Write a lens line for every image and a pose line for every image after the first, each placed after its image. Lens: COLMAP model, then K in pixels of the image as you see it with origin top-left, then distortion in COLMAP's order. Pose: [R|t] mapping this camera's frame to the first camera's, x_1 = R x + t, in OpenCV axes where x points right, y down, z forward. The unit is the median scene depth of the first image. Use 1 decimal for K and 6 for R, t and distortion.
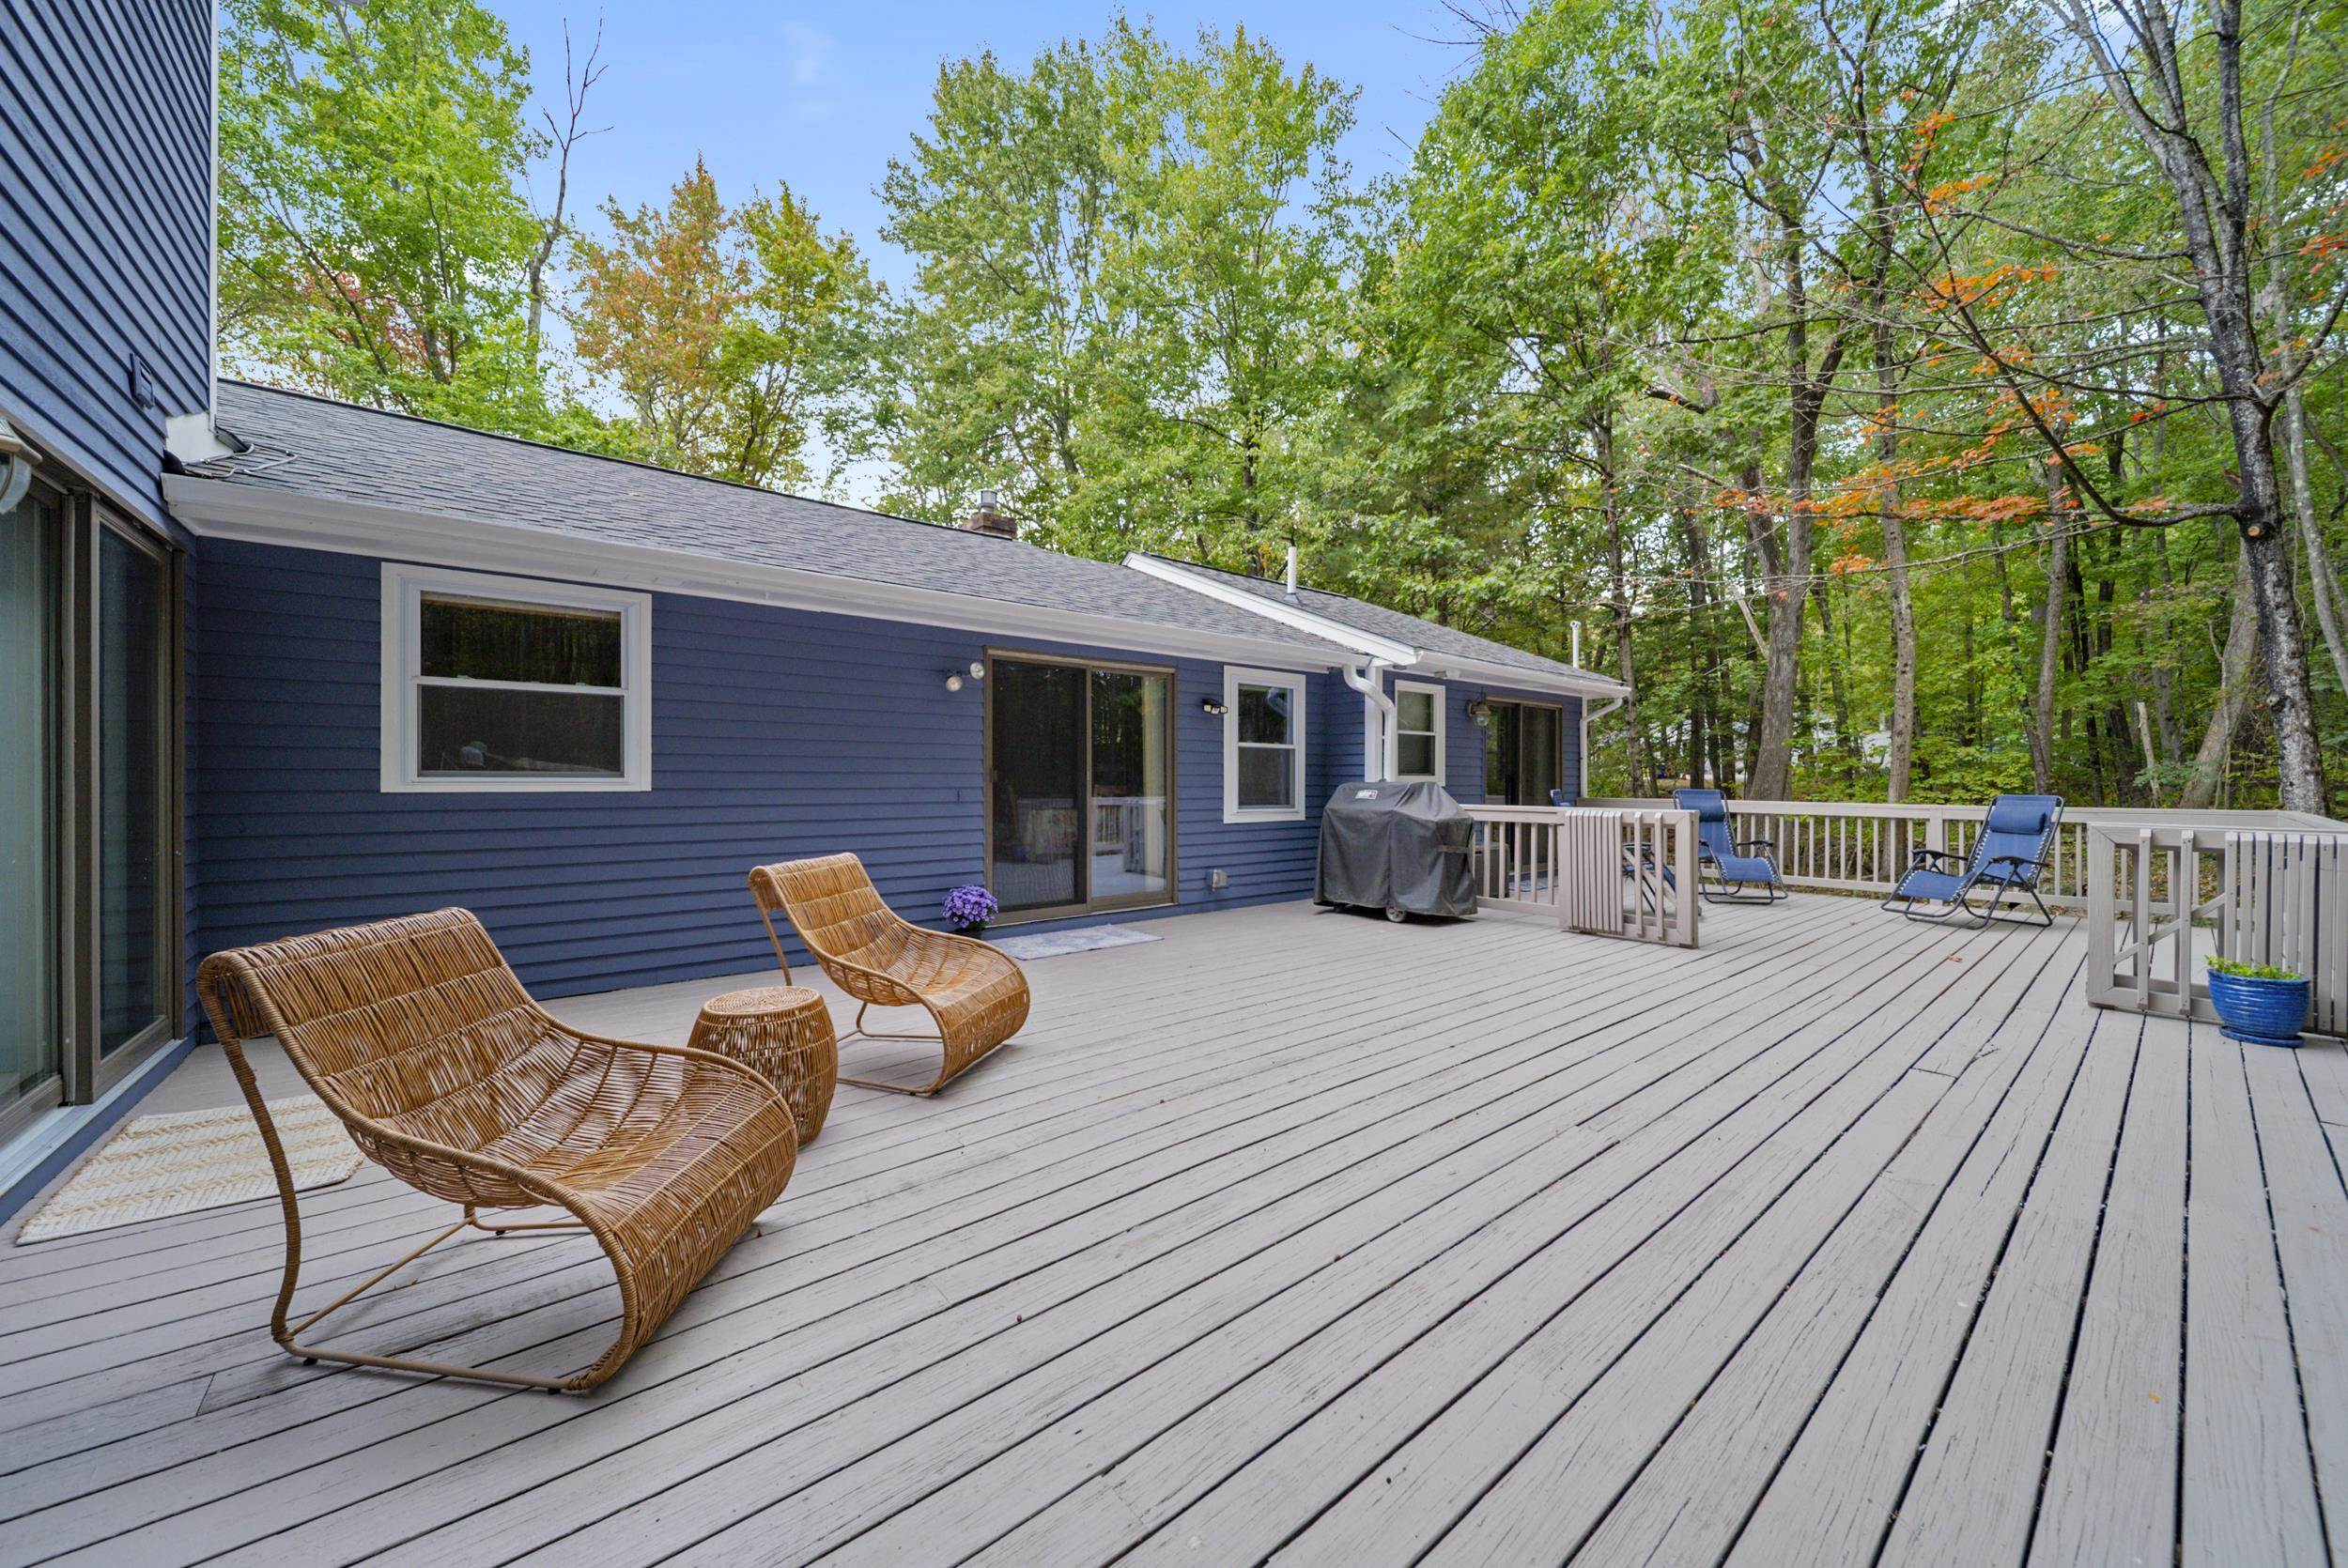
lens RADIAL K [[836.7, 0, 1181.4], [0, 836.7, 783.1], [0, 0, 1]] dist [-0.005624, -0.000741]
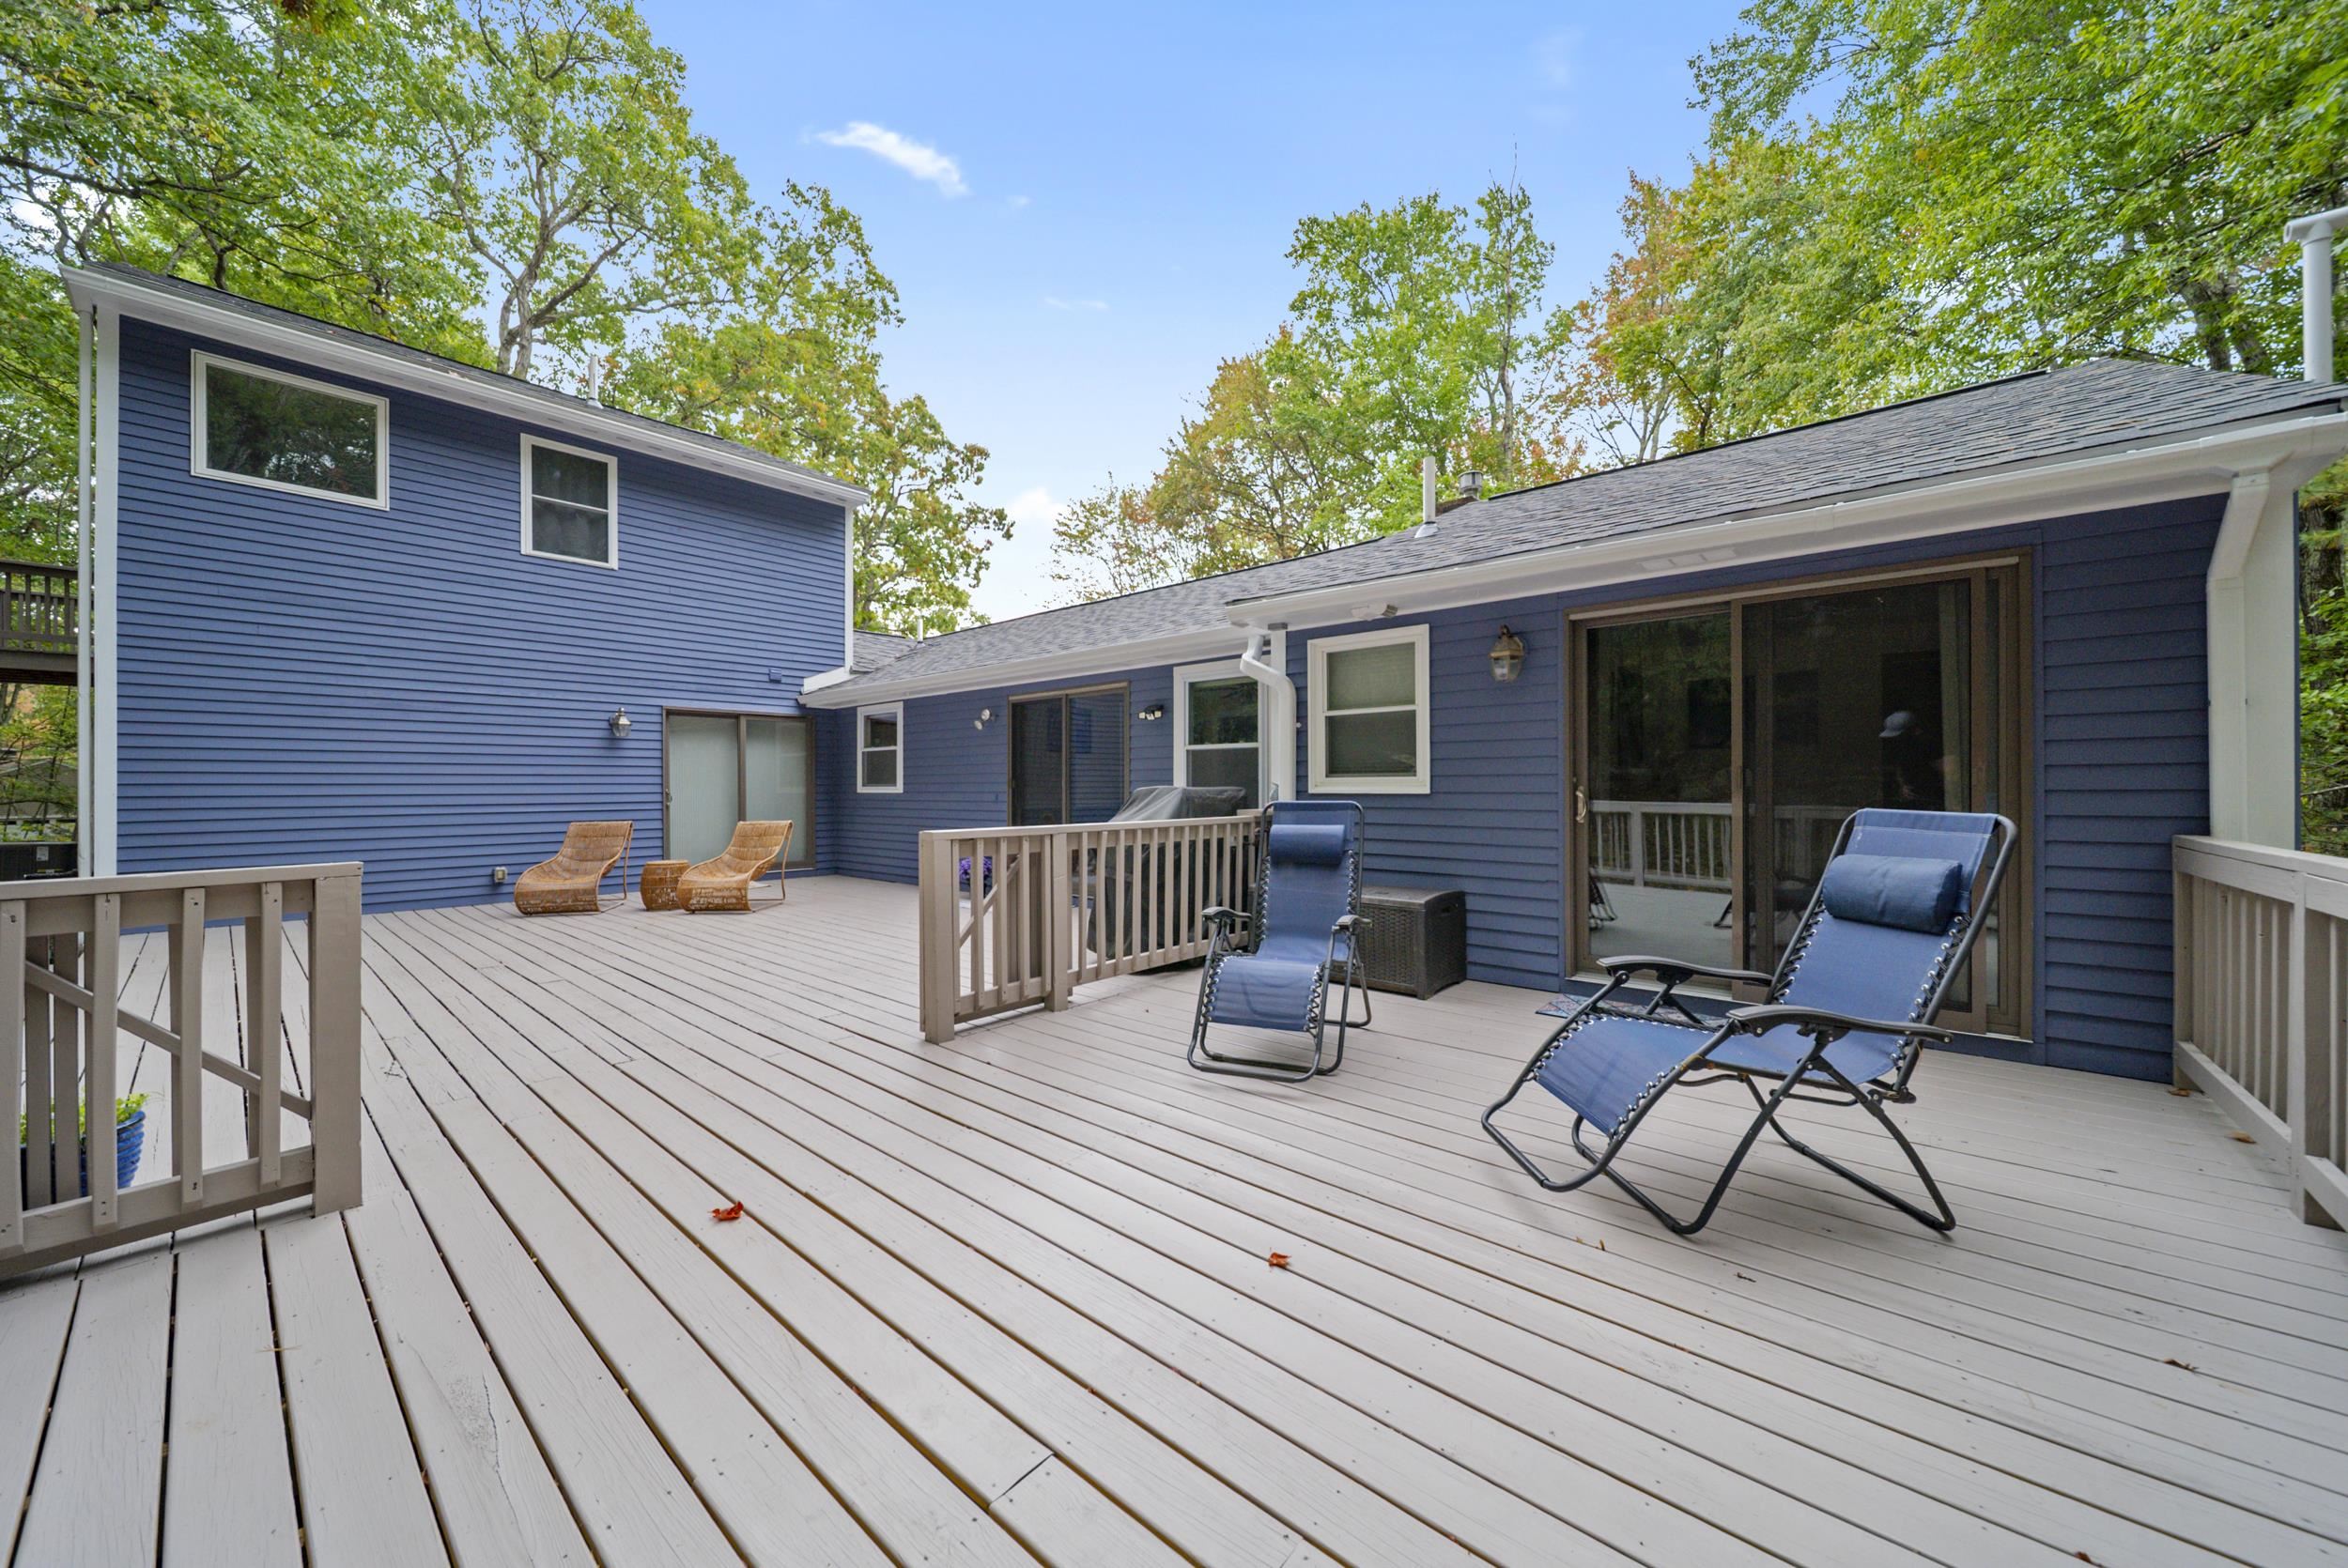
lens RADIAL K [[836.7, 0, 1184.7], [0, 836.7, 786.3], [0, 0, 1]] dist [-0.005624, -0.000741]
pose [[0.167984, -0.000921, -0.985789, 1.660460], [0.001876, 0.999998, -0.000615, -0.004442], [0.985788, -0.001746, 0.167986, 1.403989]]
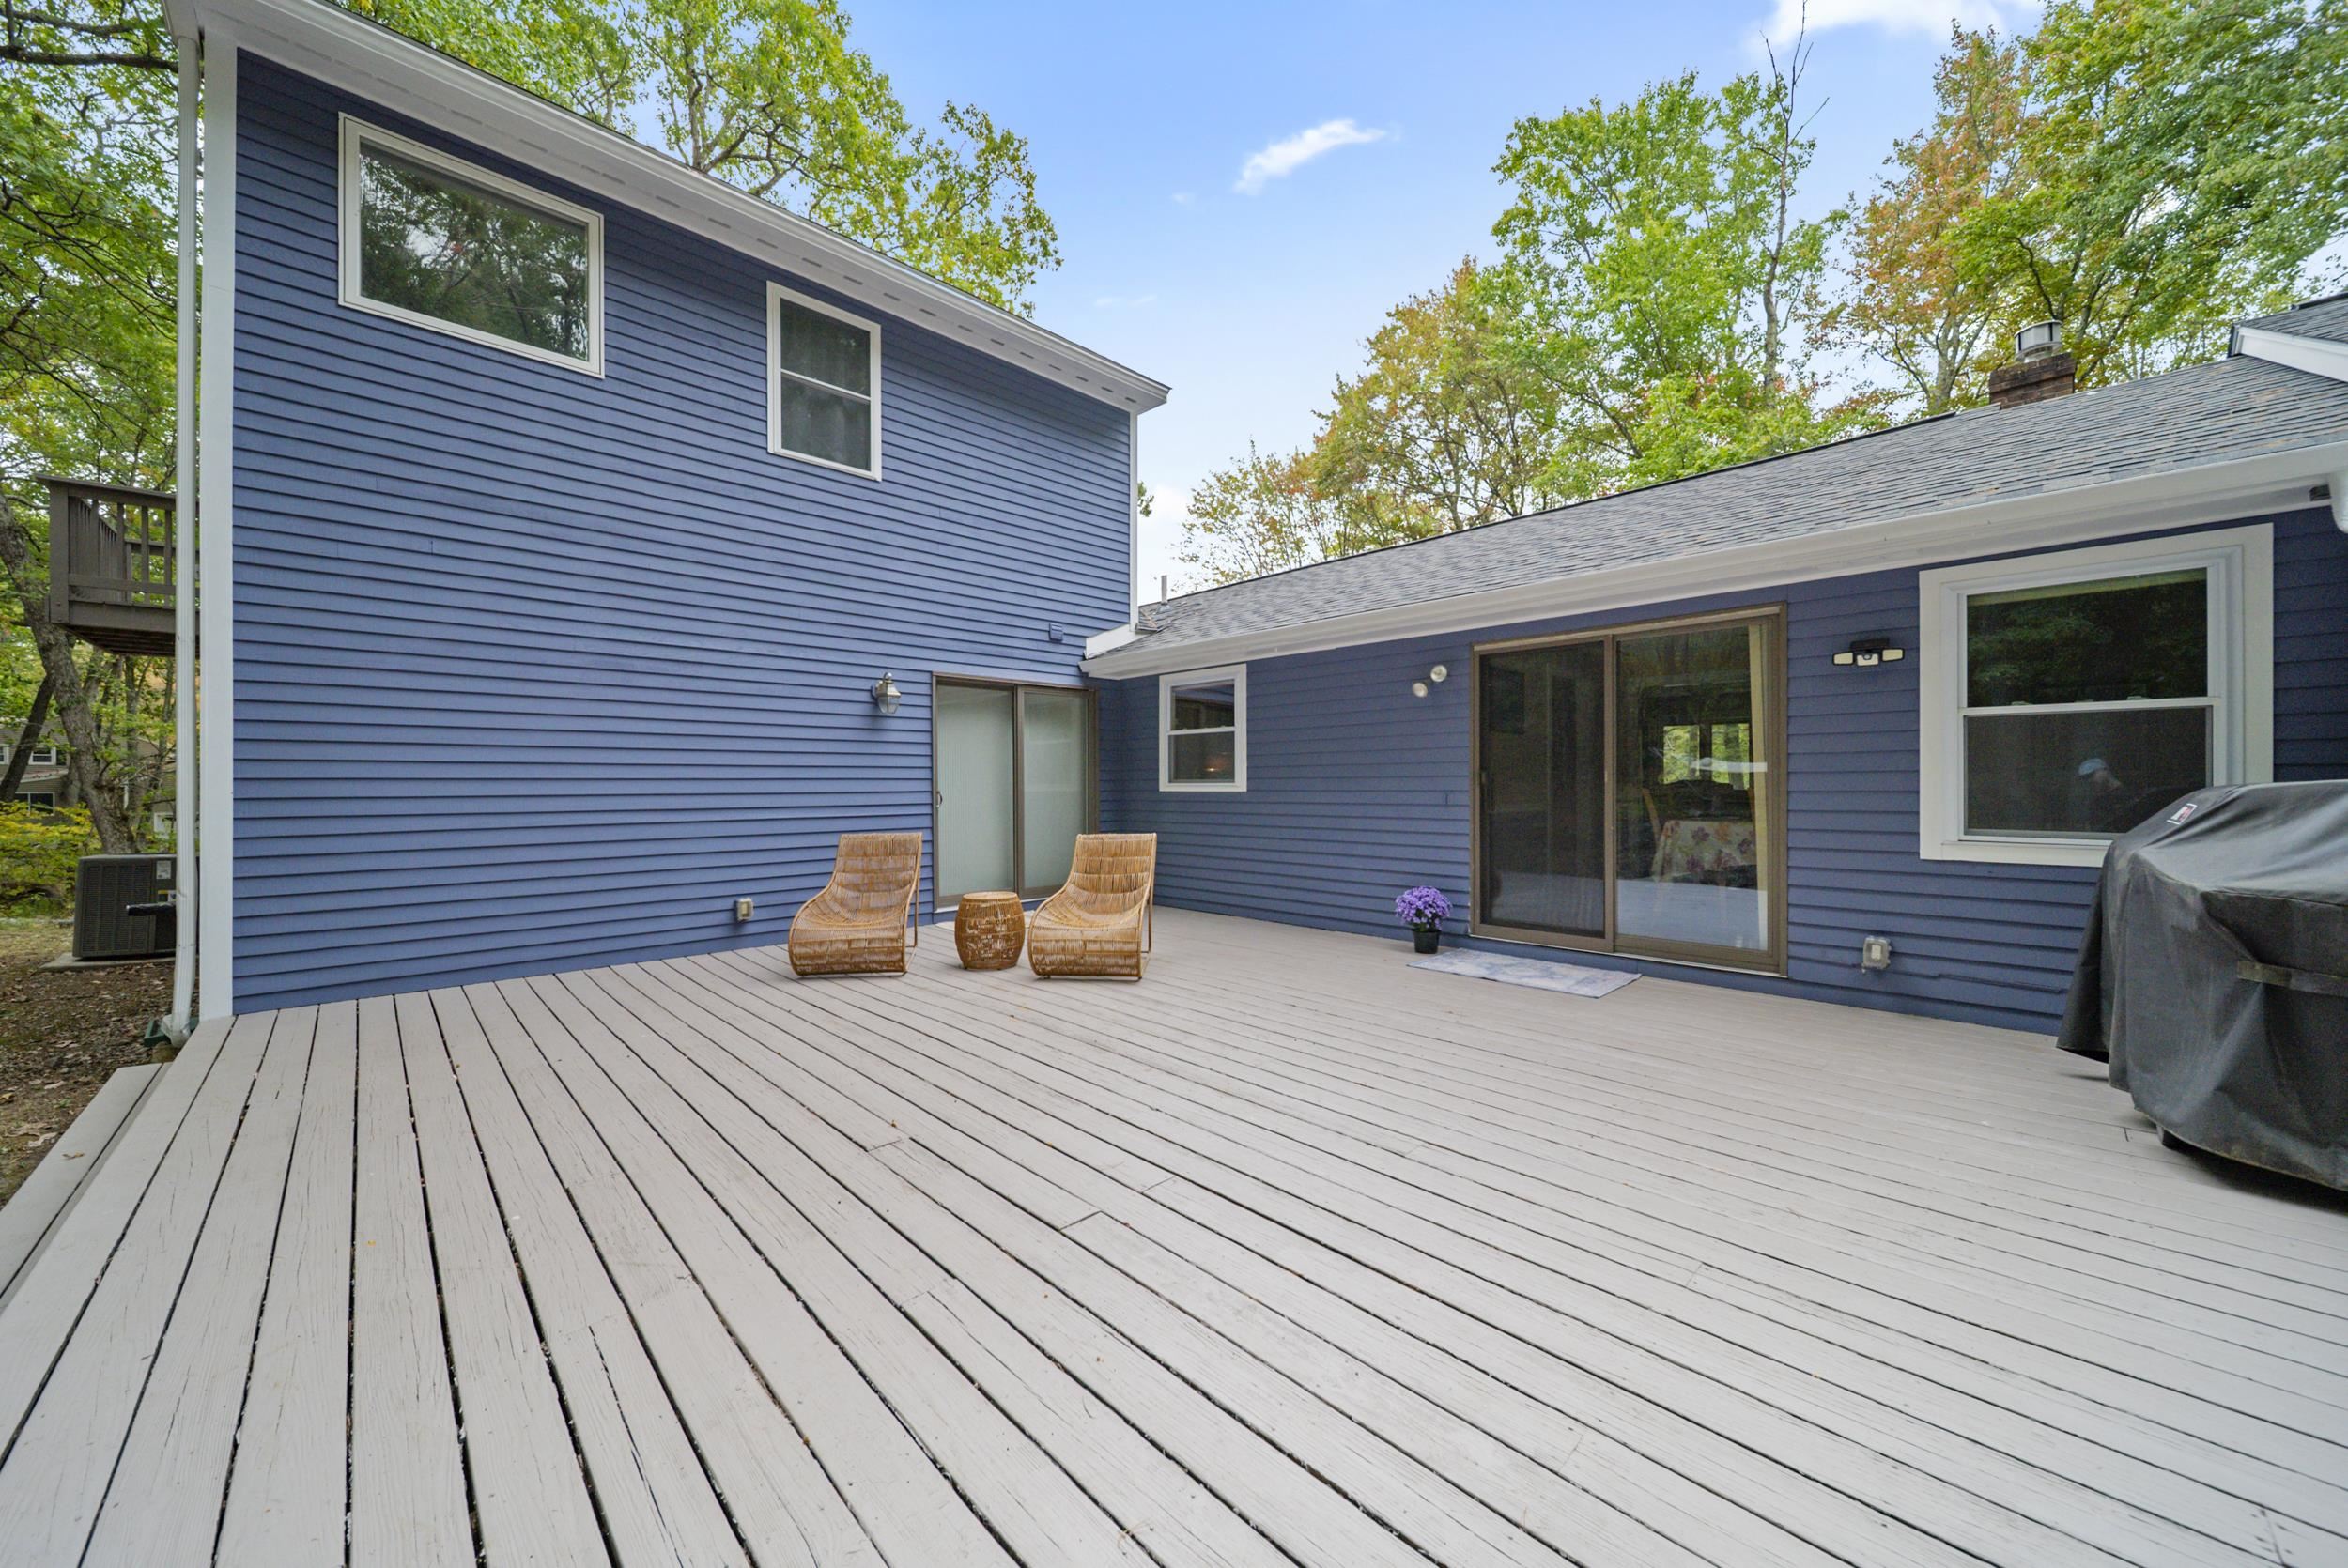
lens RADIAL K [[836.7, 0, 1173.1], [0, 836.7, 787.7], [0, 0, 1]] dist [-0.005624, -0.000741]
pose [[0.082748, 0.002599, -0.996567, 0.921701], [0.002132, 0.999994, 0.002785, -0.002031], [0.996568, -0.002355, 0.082742, 0.766769]]
